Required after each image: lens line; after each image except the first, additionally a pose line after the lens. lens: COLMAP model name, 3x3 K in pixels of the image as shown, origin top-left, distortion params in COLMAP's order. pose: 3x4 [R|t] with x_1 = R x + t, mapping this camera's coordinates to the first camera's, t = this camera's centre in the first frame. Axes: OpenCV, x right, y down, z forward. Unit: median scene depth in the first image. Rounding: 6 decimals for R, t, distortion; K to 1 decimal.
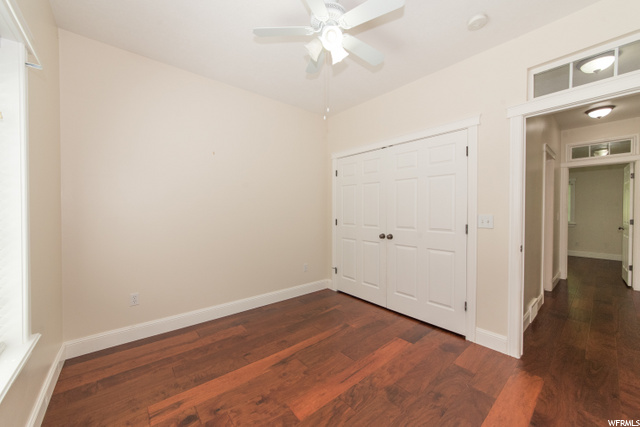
lens RADIAL K [[245.6, 0, 320.1], [0, 245.6, 211.3], [0, 0, 1]] dist [0.003642, 0.000301]
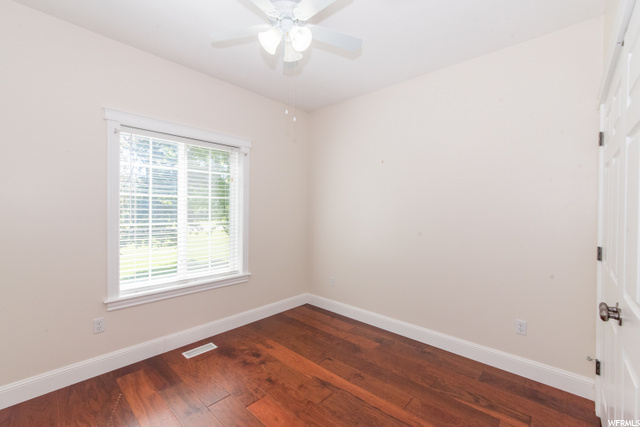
lens RADIAL K [[272.0, 0, 320.6], [0, 272.0, 213.3], [0, 0, 1]] dist [0.020685, 0.000245]
pose [[0.129348, 0.003286, -0.991594, 0.560538], [-0.014059, 0.999900, 0.001480, -0.023216], [0.991500, 0.013750, 0.129381, 0.535702]]
